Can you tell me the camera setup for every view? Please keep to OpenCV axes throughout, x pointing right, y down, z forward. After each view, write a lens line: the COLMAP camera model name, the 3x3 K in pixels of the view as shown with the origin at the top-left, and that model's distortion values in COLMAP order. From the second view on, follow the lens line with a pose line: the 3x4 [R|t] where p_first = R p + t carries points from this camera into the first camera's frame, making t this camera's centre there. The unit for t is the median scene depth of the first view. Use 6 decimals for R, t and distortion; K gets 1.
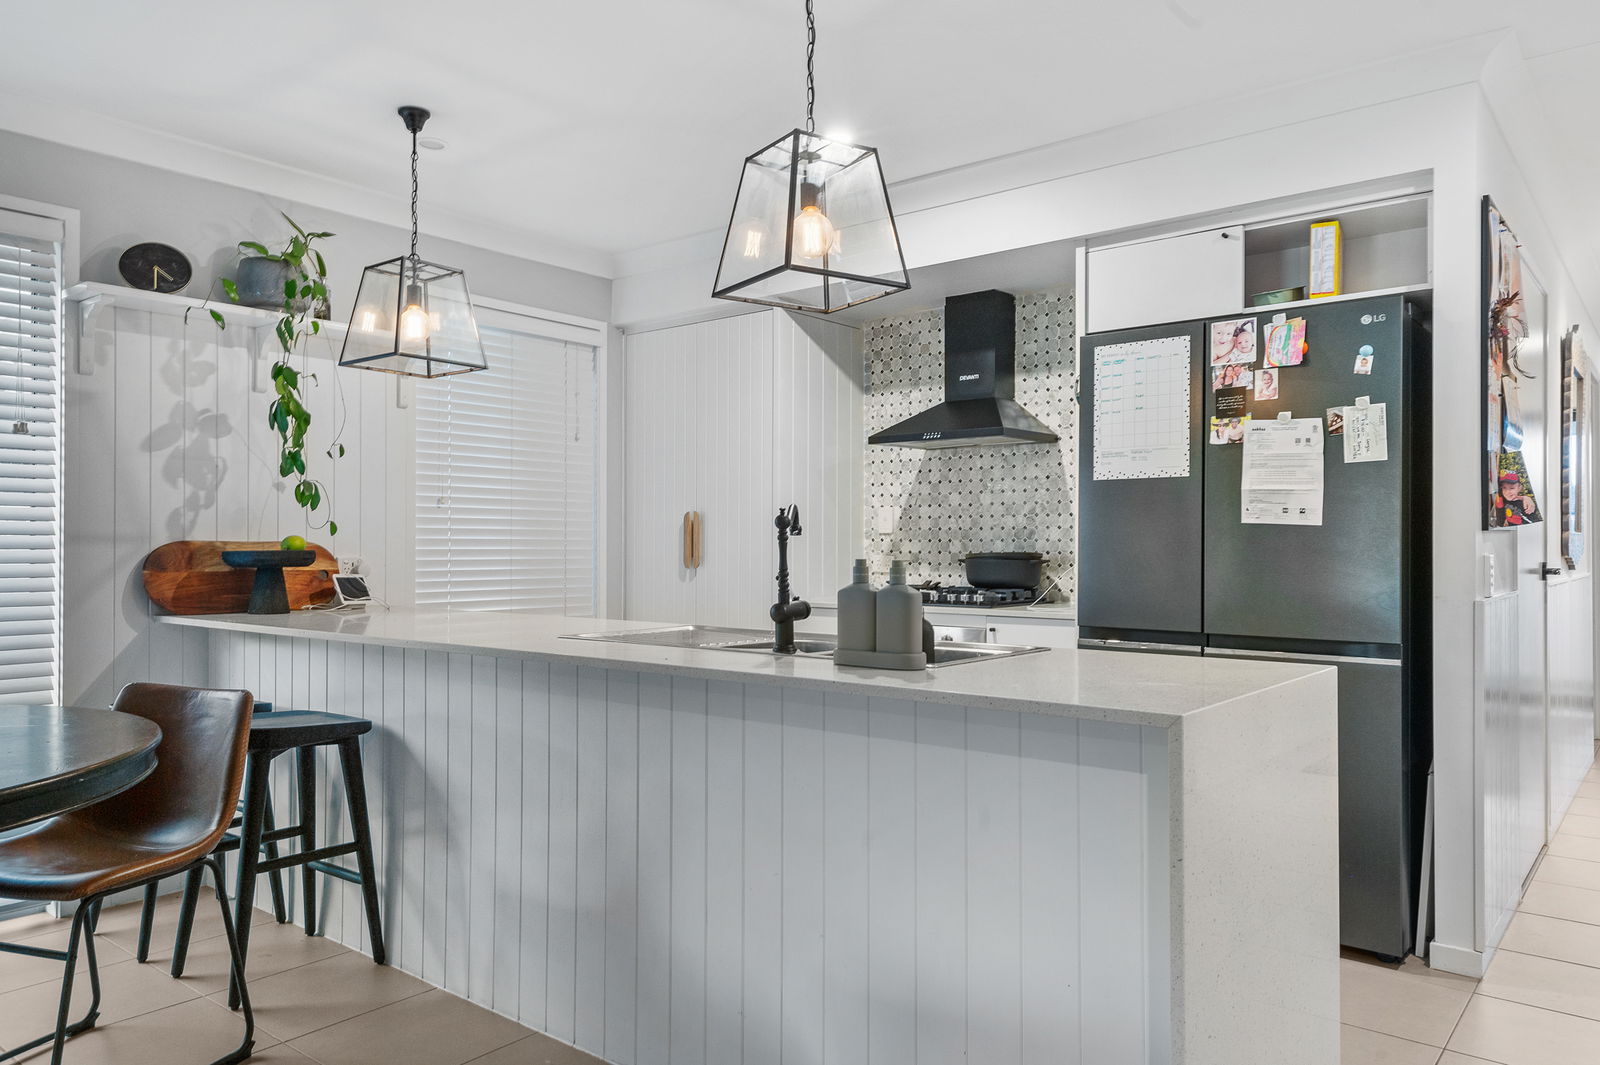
lens RADIAL K [[1104.6, 0, 793.0], [0, 1104.6, 537.5], [0, 0, 1]] dist [0.029523, -0.000862]
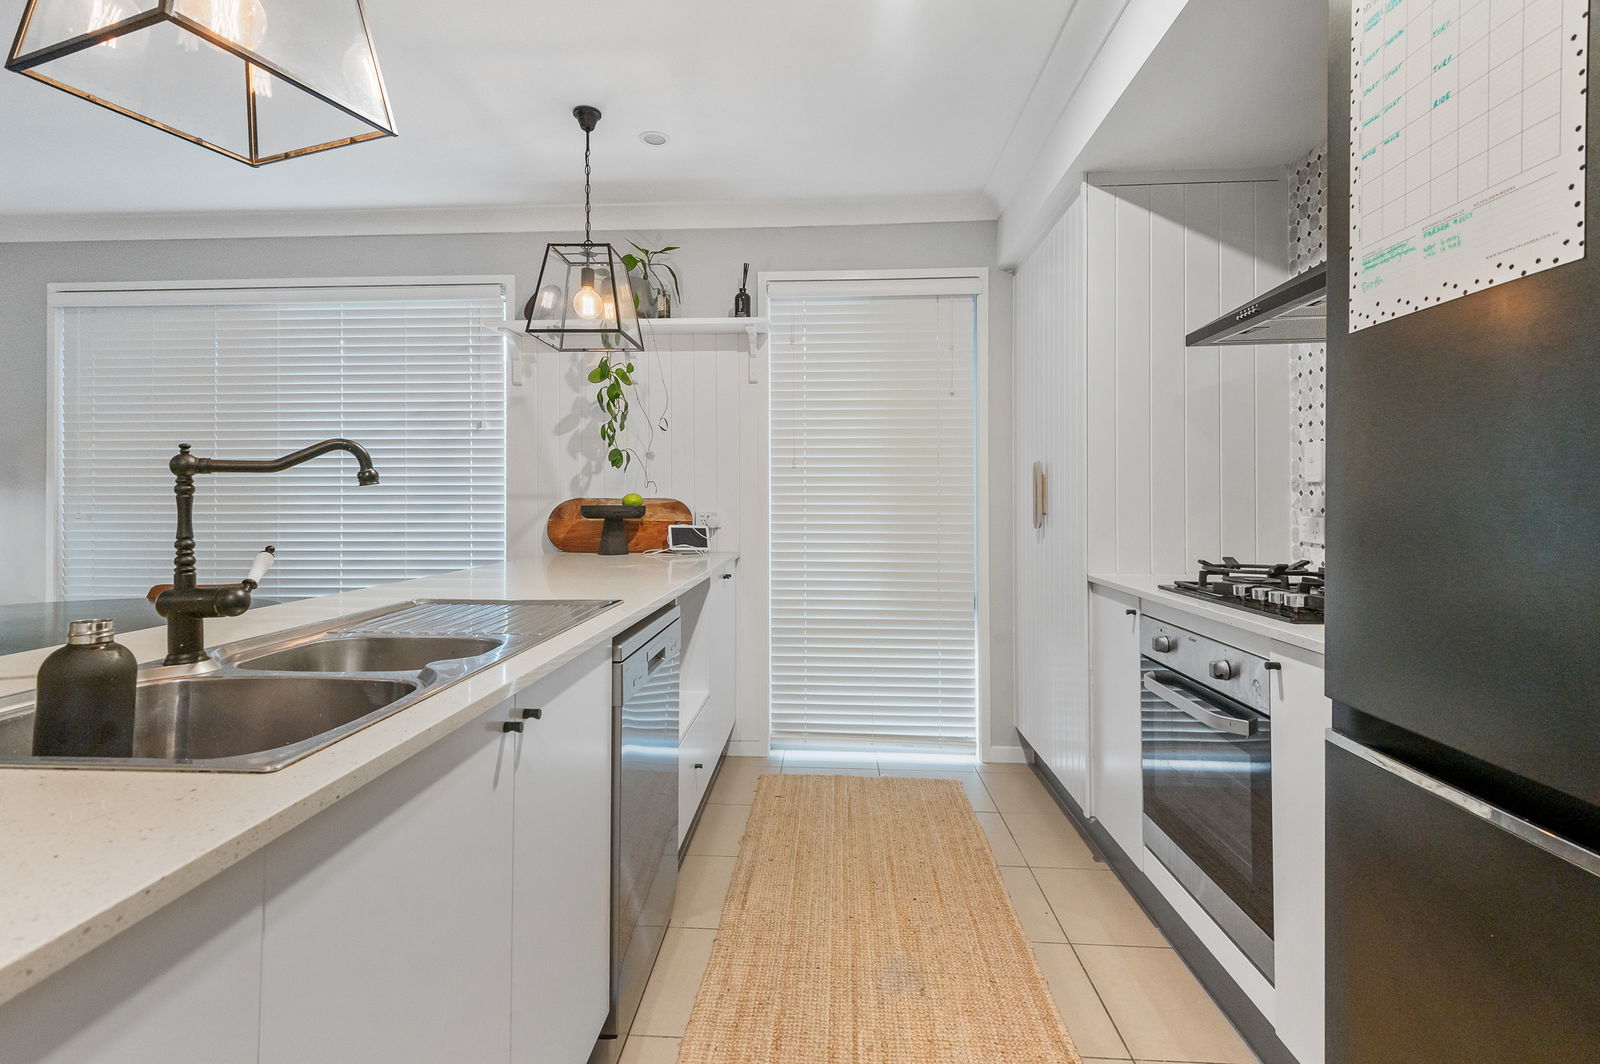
lens RADIAL K [[763.6, 0, 782.3], [0, 763.6, 498.0], [0, 0, 1]] dist [0.011544, -0.000996]
pose [[0.573169, -0.004428, -0.819425, 0.380652], [0.006259, 0.999980, -0.001026, 0.005696], [0.819413, -0.004541, 0.573185, 0.677769]]
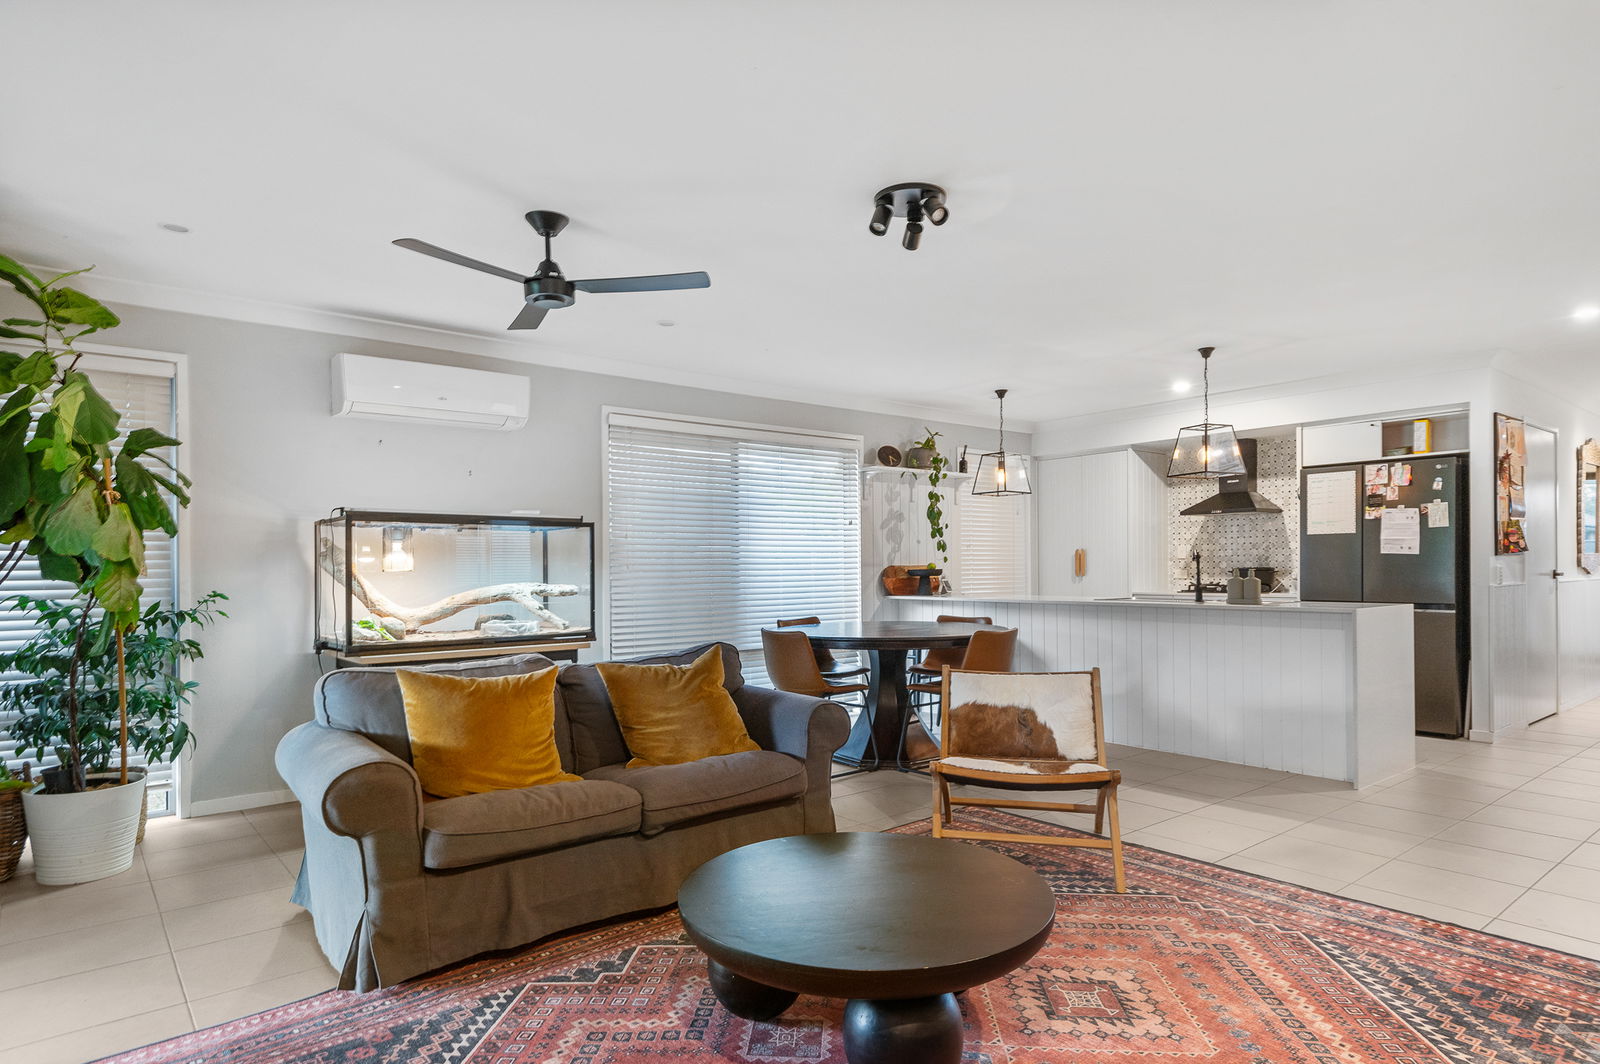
lens RADIAL K [[898.3, 0, 773.0], [0, 898.3, 567.5], [0, 0, 1]] dist [0.001801, -0.001168]
pose [[0.974284, -0.009755, -0.225112, -0.366659], [0.011469, 0.999914, 0.006307, -0.008477], [0.225031, -0.008726, 0.974313, -0.995878]]
